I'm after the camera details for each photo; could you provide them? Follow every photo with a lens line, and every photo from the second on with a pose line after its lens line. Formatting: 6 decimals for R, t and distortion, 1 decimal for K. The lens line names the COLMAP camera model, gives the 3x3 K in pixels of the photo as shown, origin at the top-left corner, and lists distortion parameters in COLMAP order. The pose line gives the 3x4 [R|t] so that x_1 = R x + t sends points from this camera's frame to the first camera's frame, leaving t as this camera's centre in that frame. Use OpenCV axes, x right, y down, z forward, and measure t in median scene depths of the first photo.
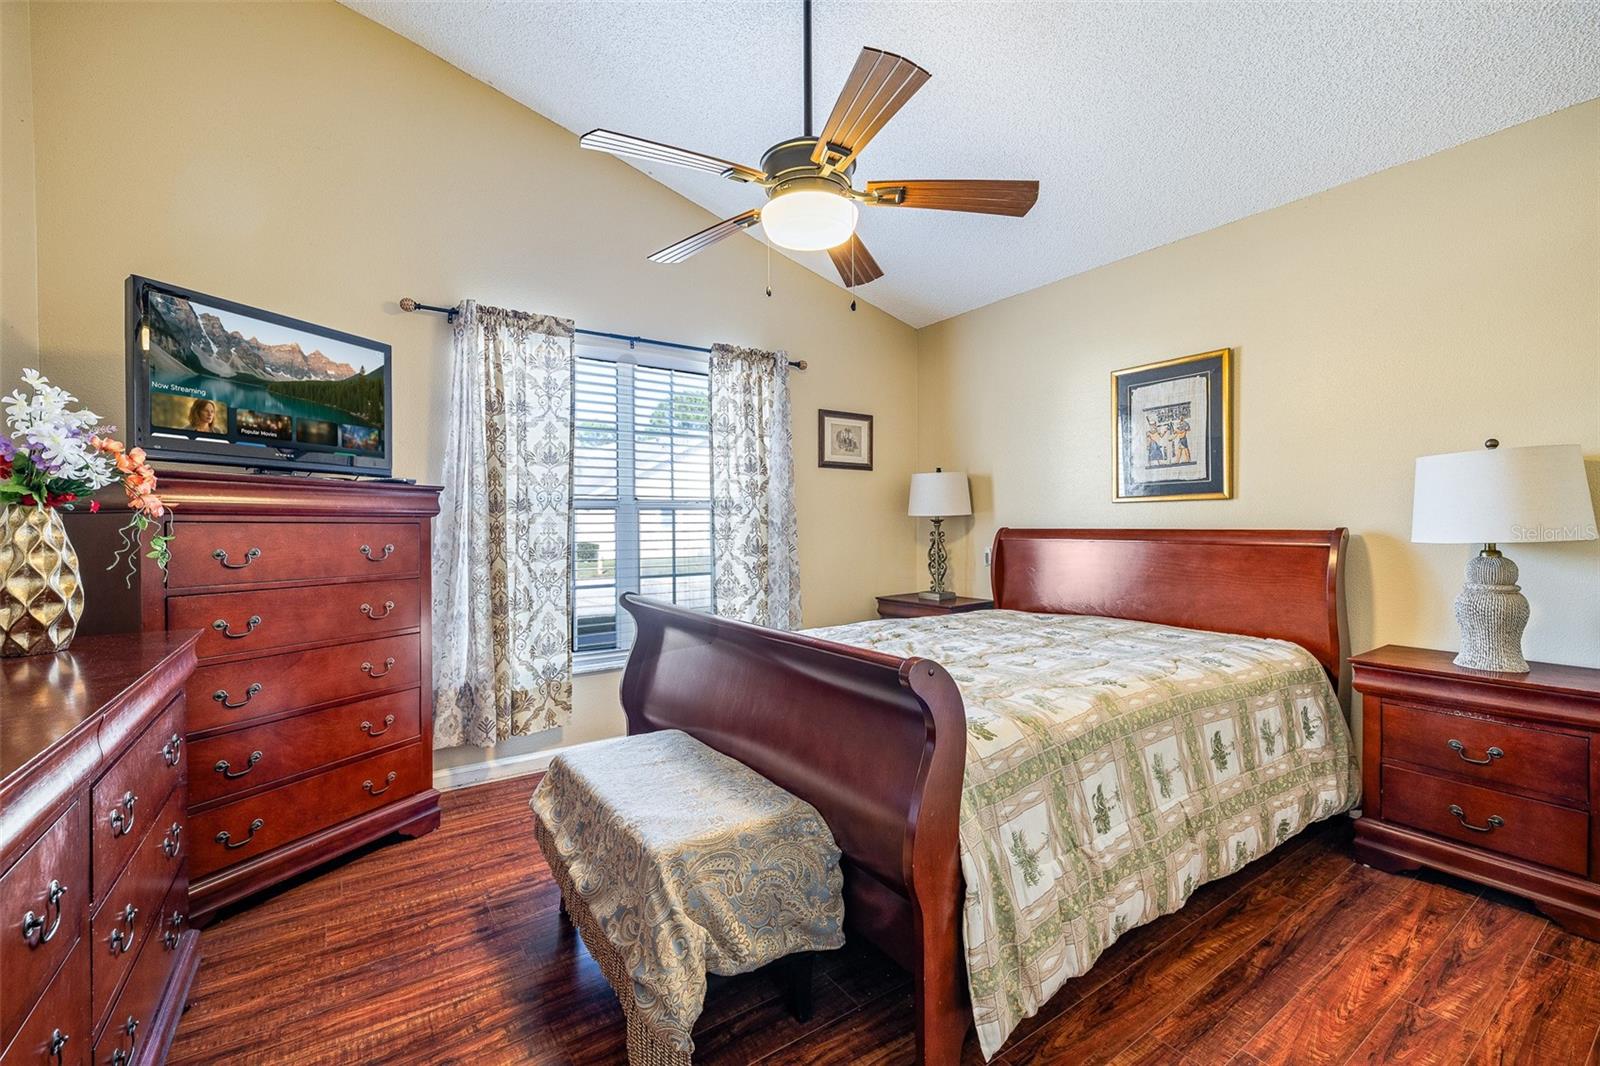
lens RADIAL K [[688.2, 0, 797.1], [0, 688.2, 528.5], [0, 0, 1]] dist [0.005340, -0.000169]
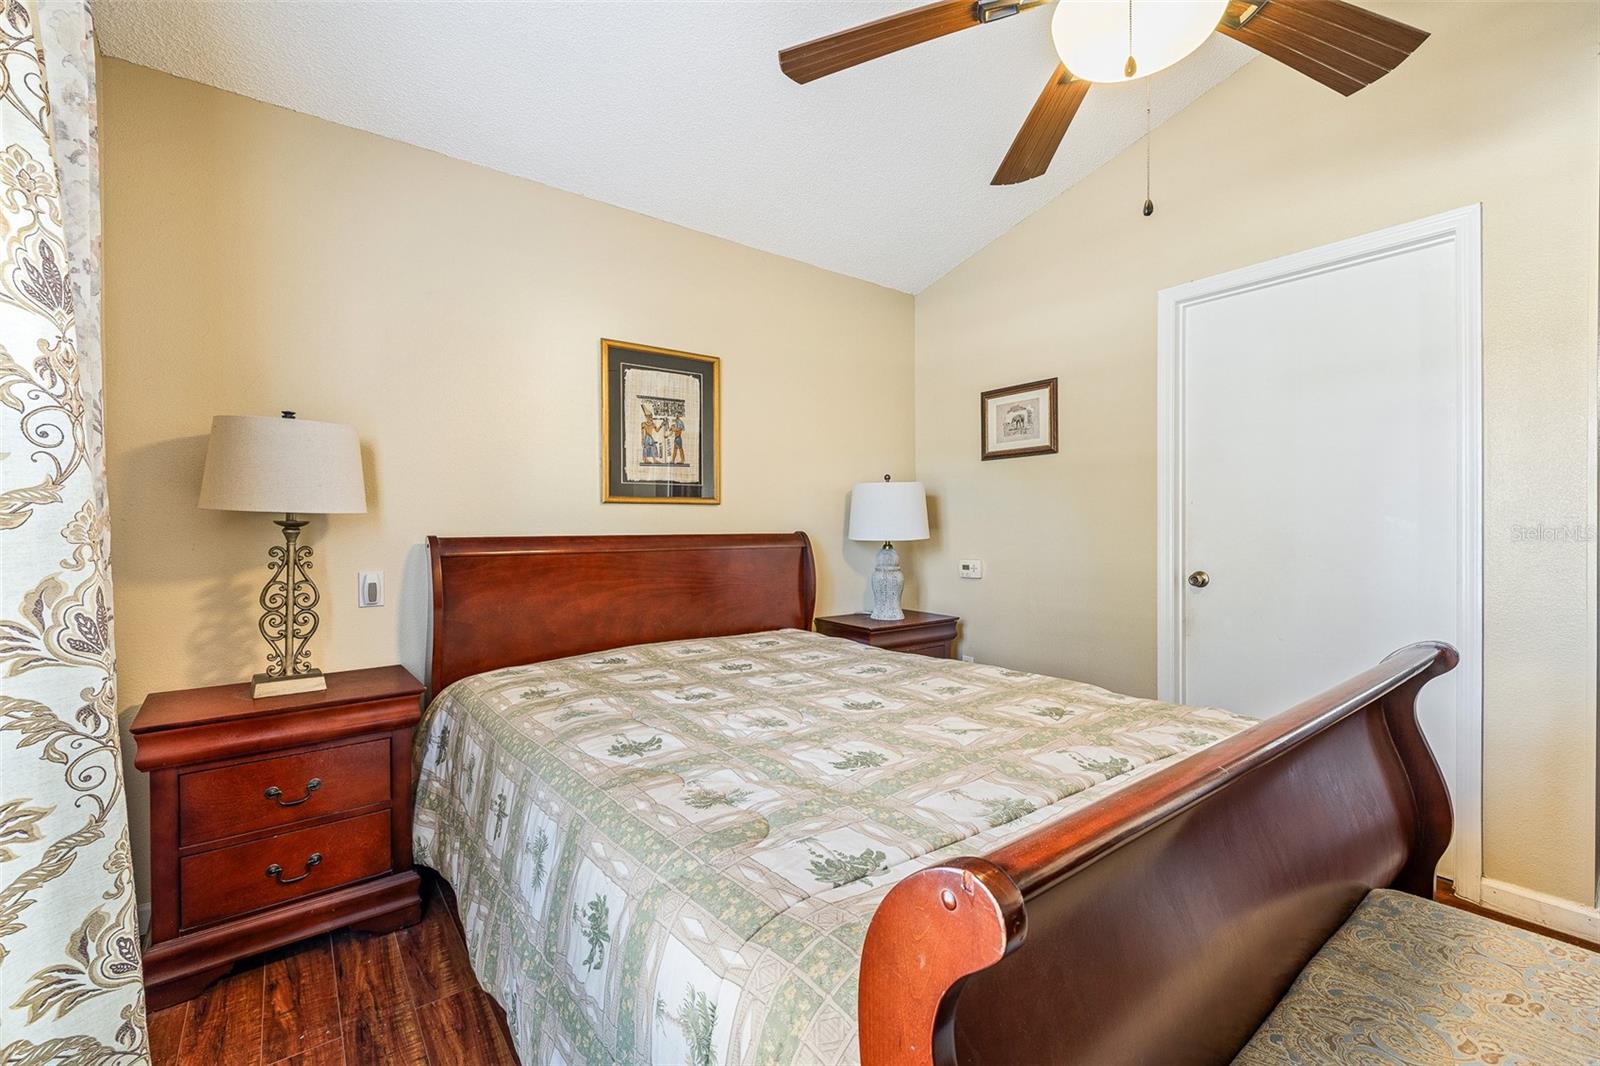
lens RADIAL K [[688.2, 0, 792.5], [0, 688.2, 531.1], [0, 0, 1]] dist [0.005340, -0.000169]
pose [[-0.073344, -0.002951, 0.997302, -0.374228], [0.005630, 0.999978, 0.003373, -0.006222], [-0.997291, 0.005862, -0.073325, 0.899002]]
